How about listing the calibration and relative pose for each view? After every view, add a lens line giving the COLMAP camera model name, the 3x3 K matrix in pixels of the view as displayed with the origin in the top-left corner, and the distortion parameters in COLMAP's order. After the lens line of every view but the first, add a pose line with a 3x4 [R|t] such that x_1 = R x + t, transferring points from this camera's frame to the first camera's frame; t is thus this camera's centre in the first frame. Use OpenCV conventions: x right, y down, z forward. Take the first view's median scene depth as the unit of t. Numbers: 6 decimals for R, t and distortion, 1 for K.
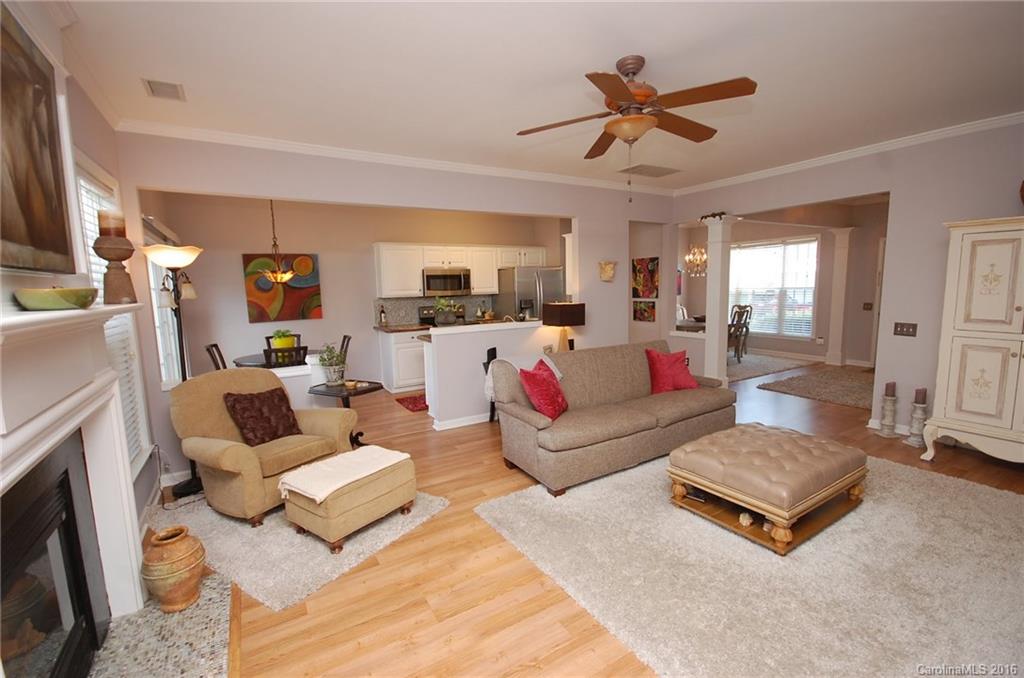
lens RADIAL K [[450.0, 0, 516.1], [0, 450.0, 342.3], [0, 0, 1]] dist [-0.003923, -0.004738]
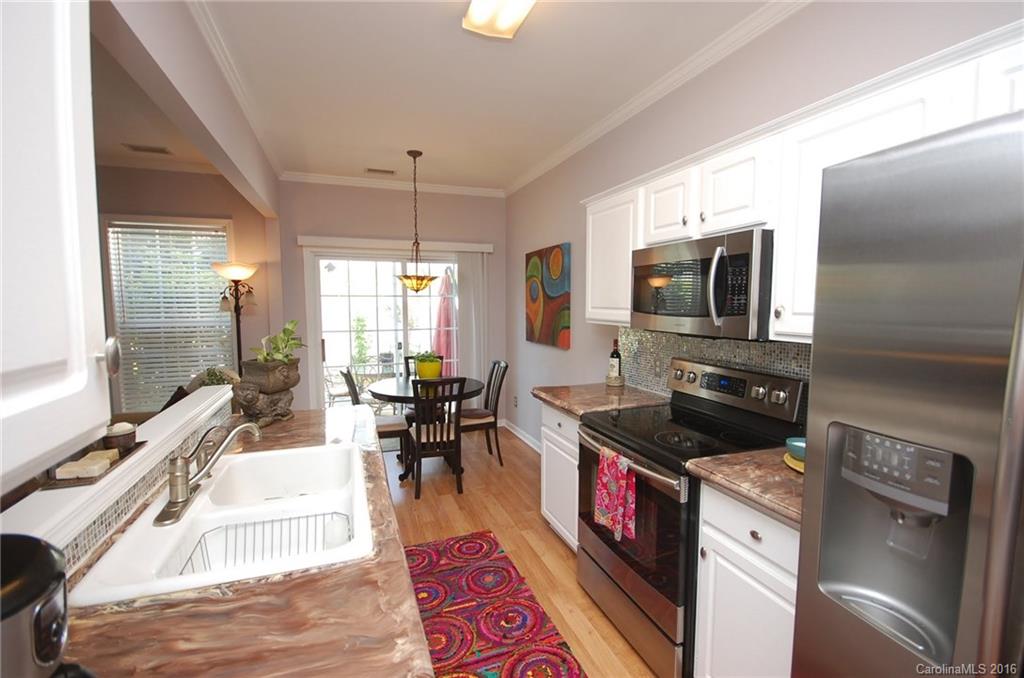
lens RADIAL K [[450.0, 0, 512.0], [0, 450.0, 339.8], [0, 0, 1]] dist [-0.003923, -0.004738]
pose [[-0.190298, 0.108873, -0.975671, 0.182613], [-0.121871, 0.983524, 0.133519, -0.148566], [0.974133, 0.144314, -0.173894, 1.124149]]
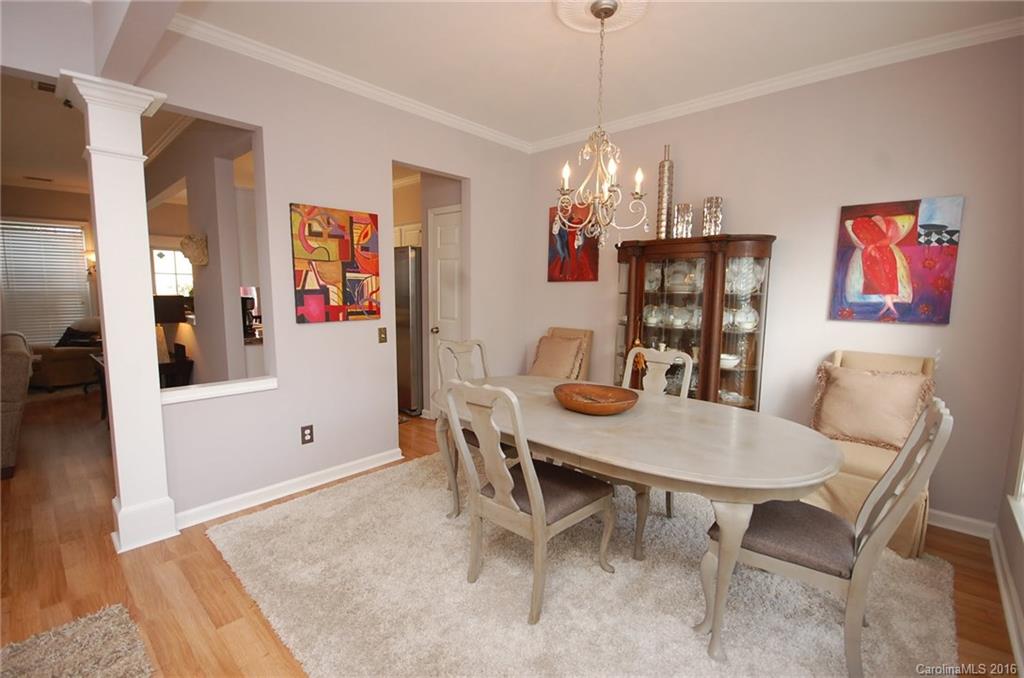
lens RADIAL K [[450.0, 0, 512.7], [0, 450.0, 343.6], [0, 0, 1]] dist [-0.003923, -0.004738]
pose [[0.274954, 0.138270, -0.951463, 0.927466], [-0.139326, 0.984889, 0.102865, -0.151846], [0.951309, 0.104280, 0.290063, 1.240607]]
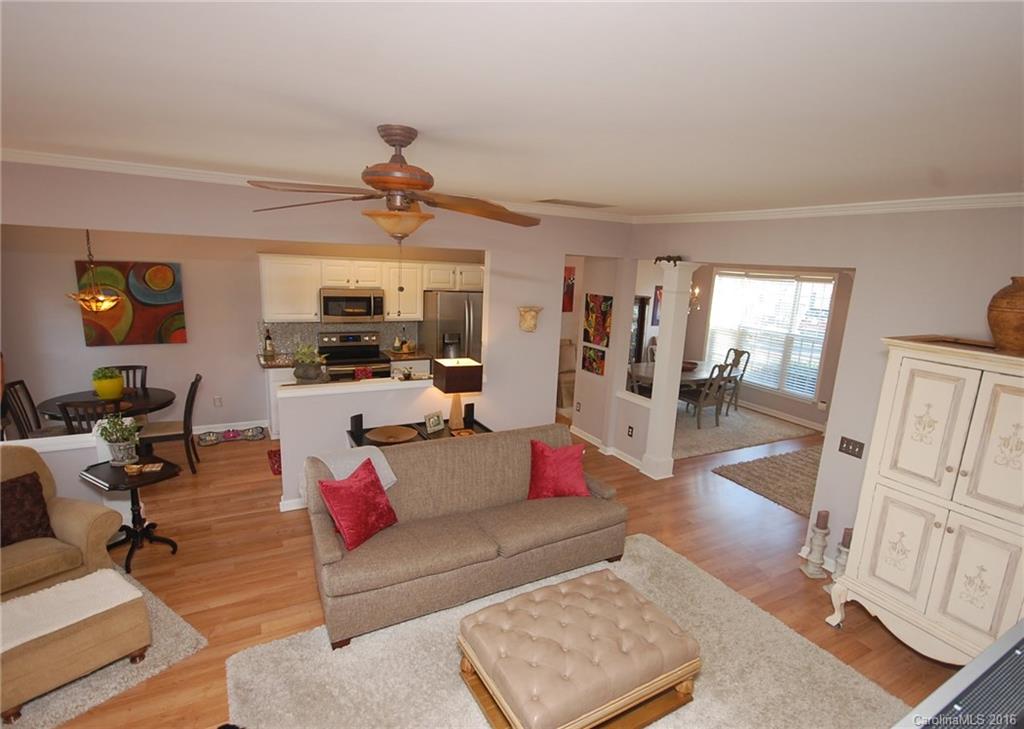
lens RADIAL K [[533.3, 0, 534.6], [0, 533.3, 379.1], [0, 0, 1]] dist [0.004722, 0.001285]
pose [[0.996778, 0.079831, -0.007843, 0.225903], [-0.078735, 0.992389, 0.094682, -0.141013], [0.015342, -0.093760, 0.995477, 0.047434]]
